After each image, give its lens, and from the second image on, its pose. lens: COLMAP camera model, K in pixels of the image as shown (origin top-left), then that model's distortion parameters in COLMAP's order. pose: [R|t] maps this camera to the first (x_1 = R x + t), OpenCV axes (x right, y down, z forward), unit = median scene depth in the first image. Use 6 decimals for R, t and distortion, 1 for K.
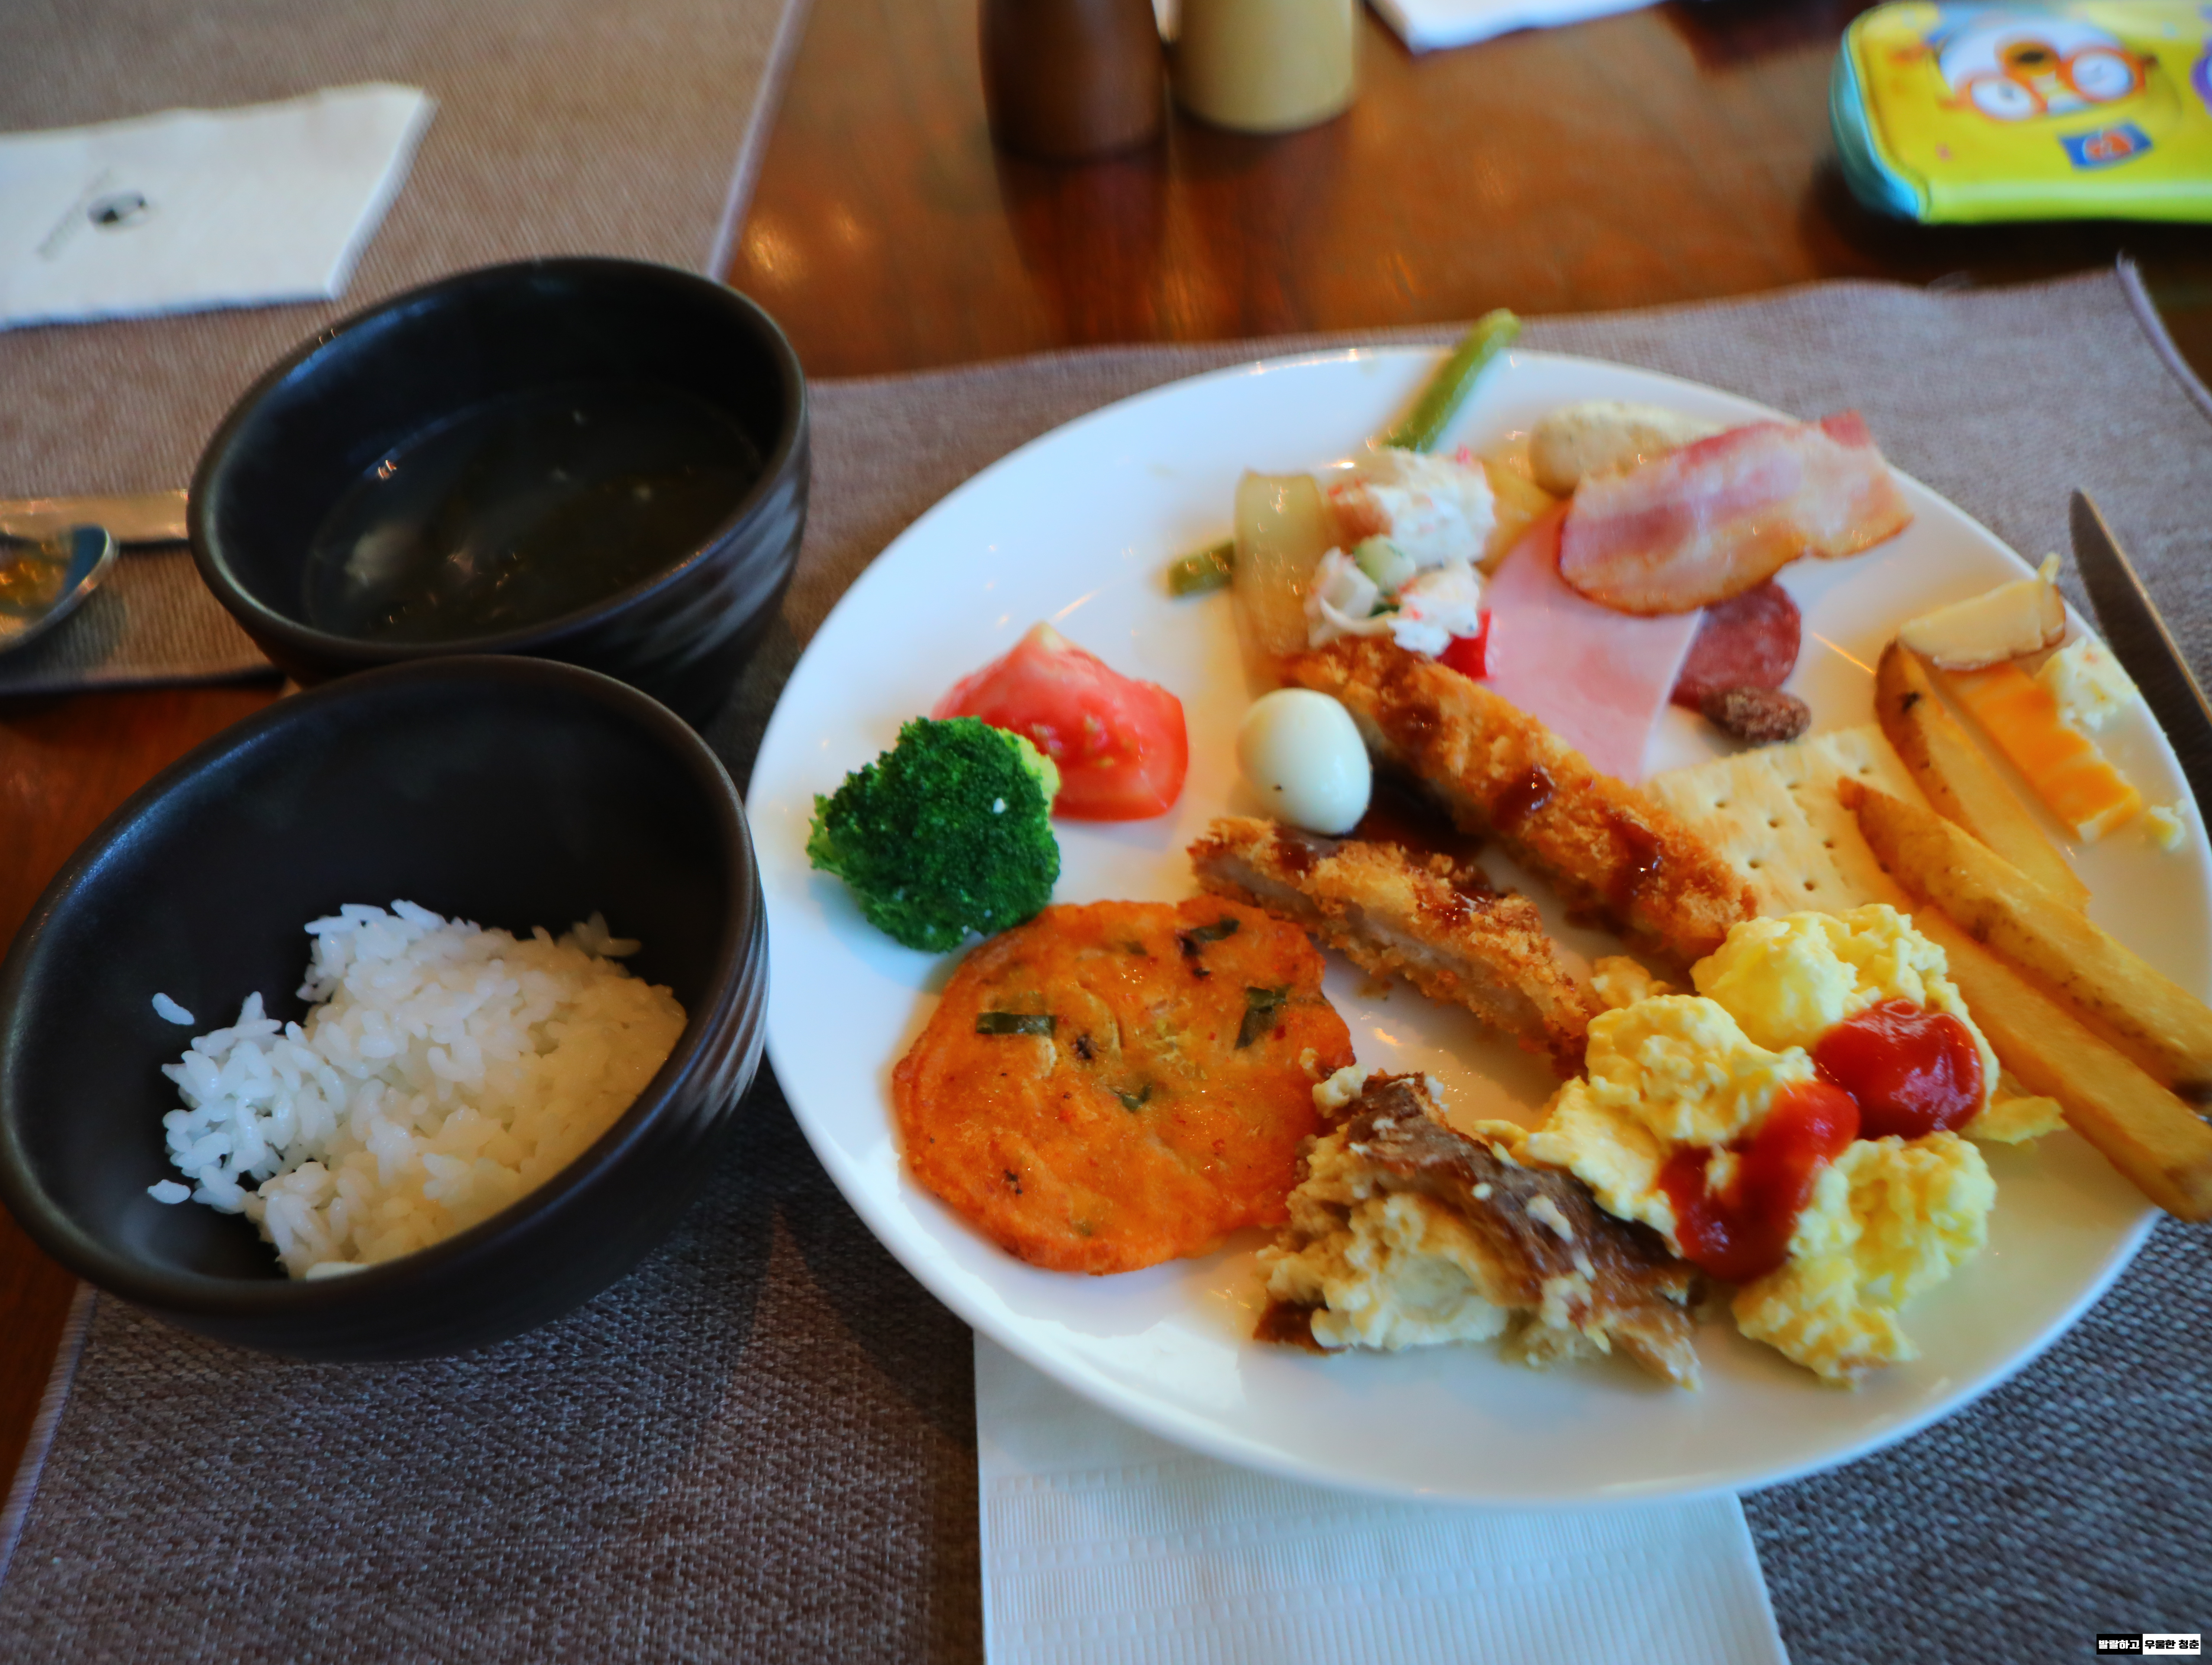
lens RADIAL K [[1741.8, 0, 1106.6], [0, 1741.8, 867.9], [0, 0, 1]] dist [-0.097293, 0.085701]
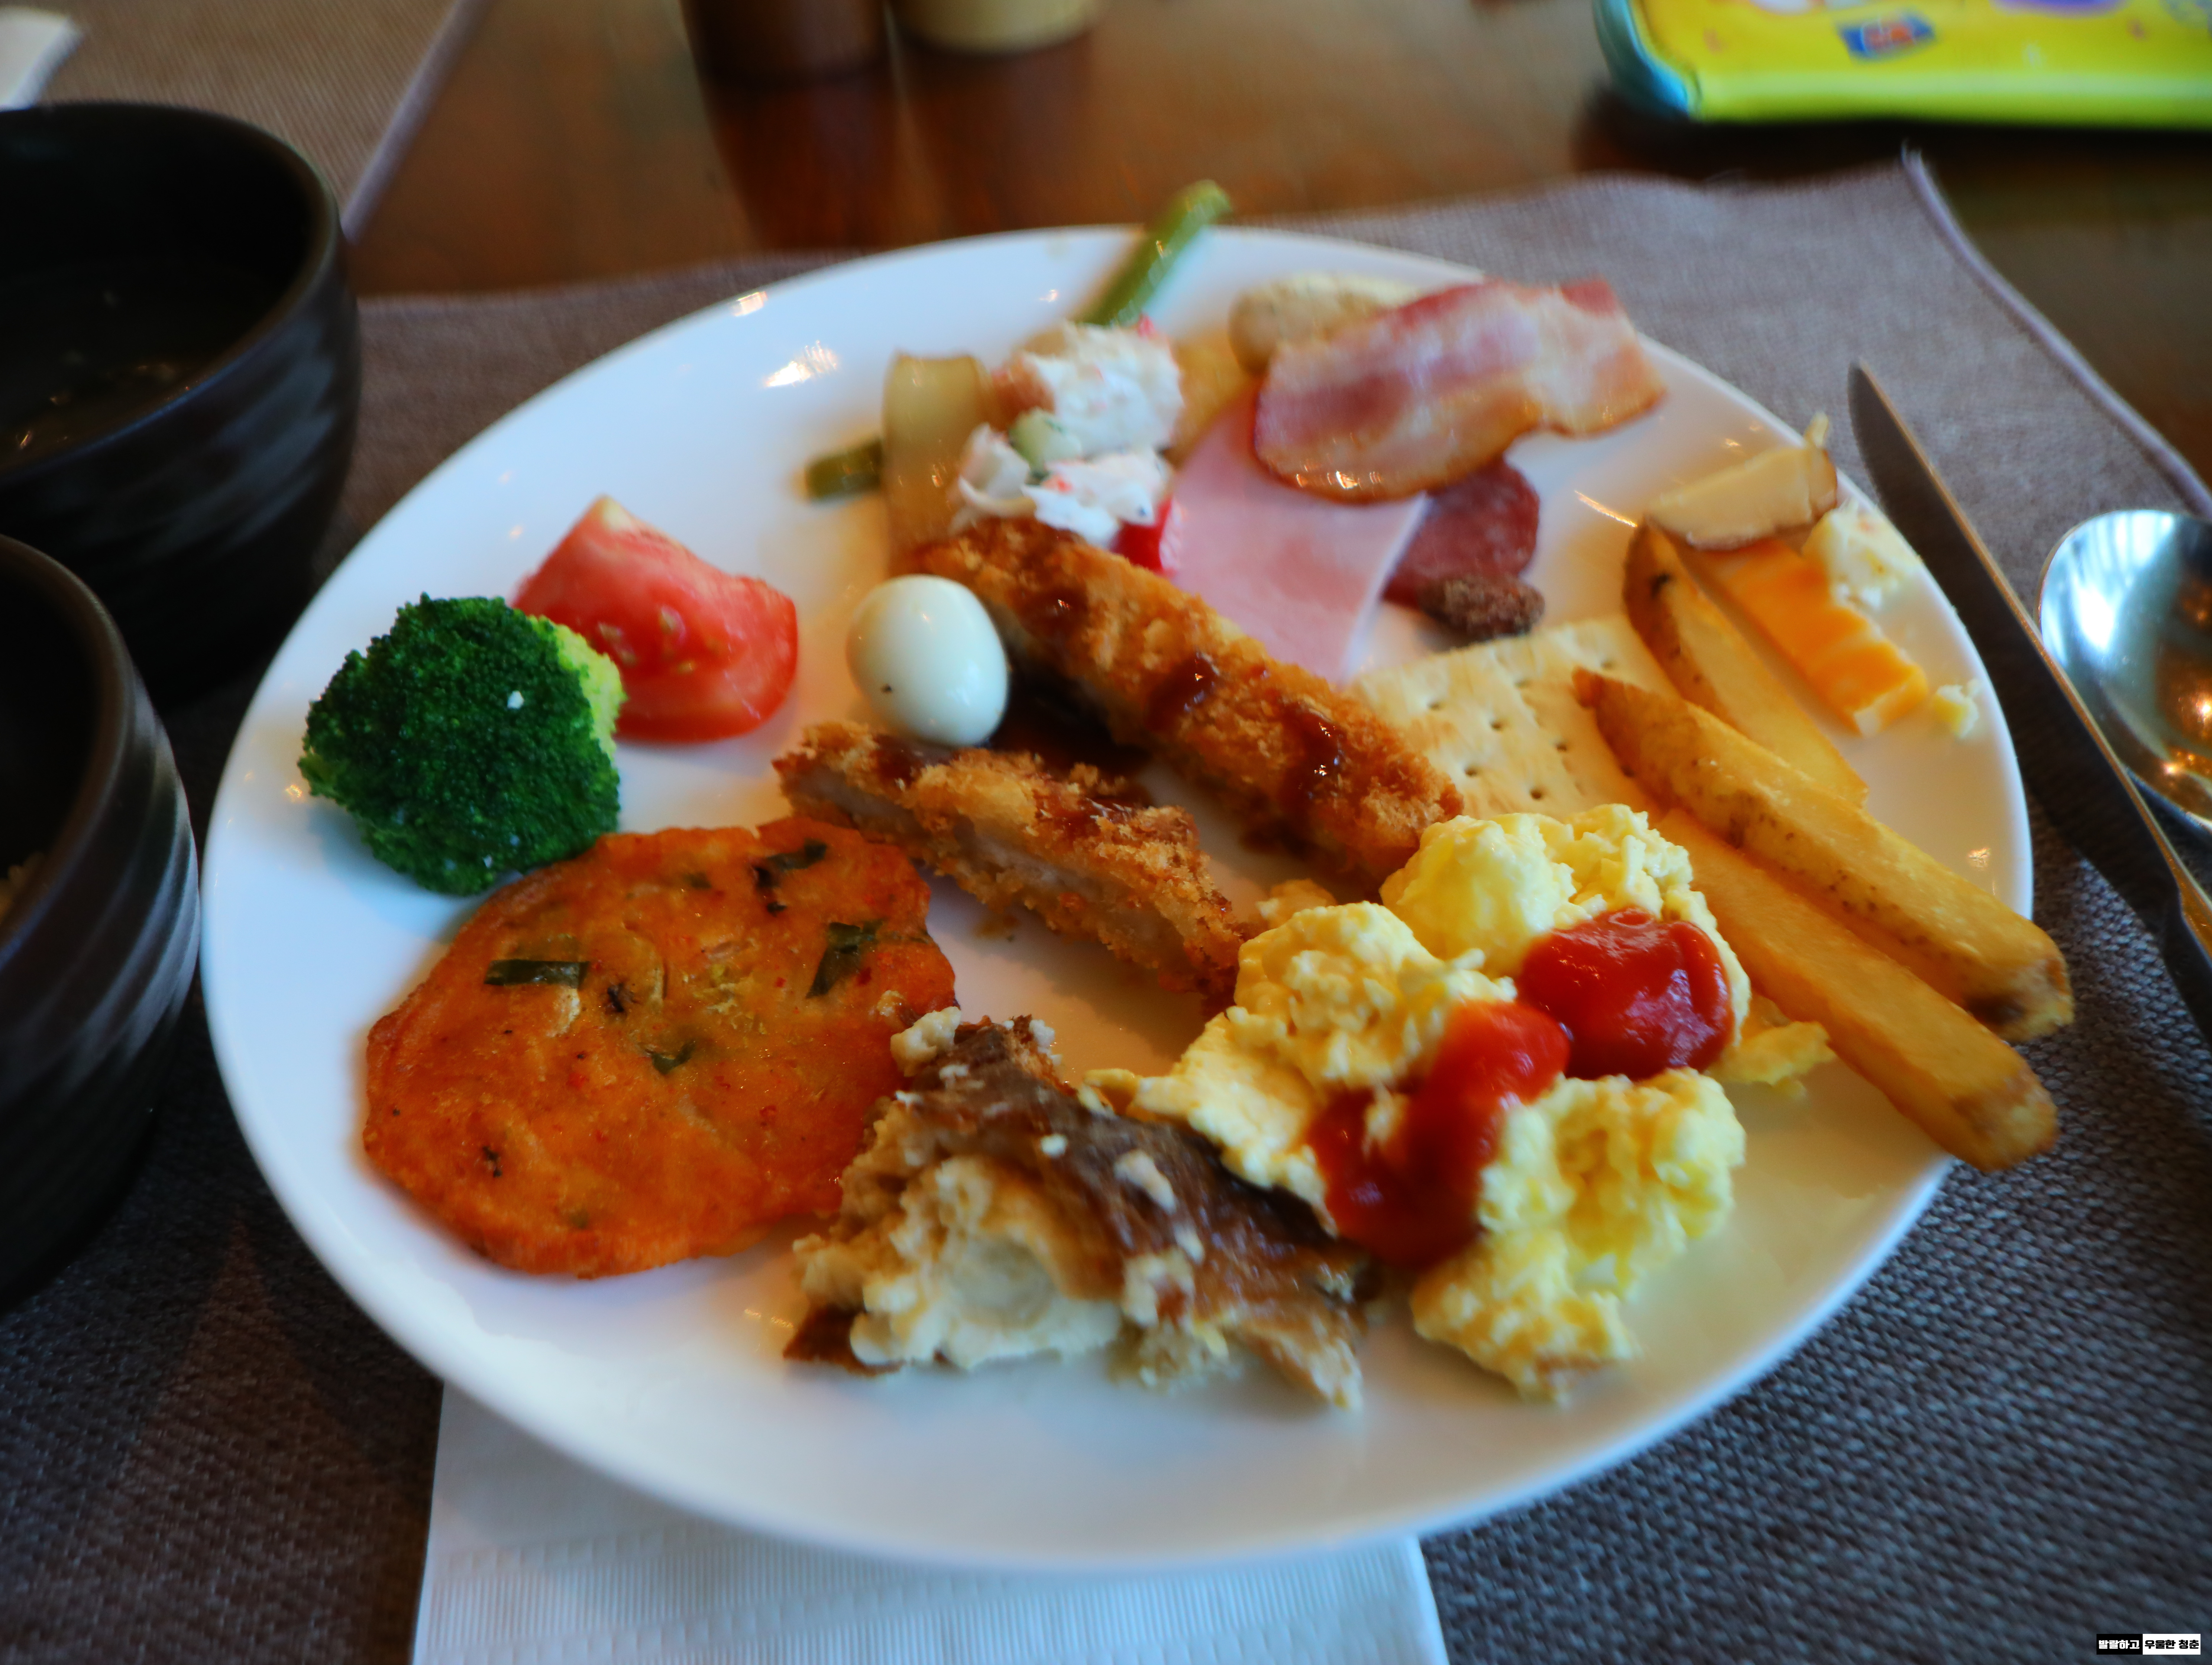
lens RADIAL K [[1741.8, 0, 1106.6], [0, 1741.8, 867.9], [0, 0, 1]] dist [-0.097293, 0.085701]
pose [[0.998337, -0.015582, 0.055499, 0.174357], [0.018540, 0.998412, -0.053189, 0.093744], [-0.054582, 0.054129, 0.997041, 0.211168]]
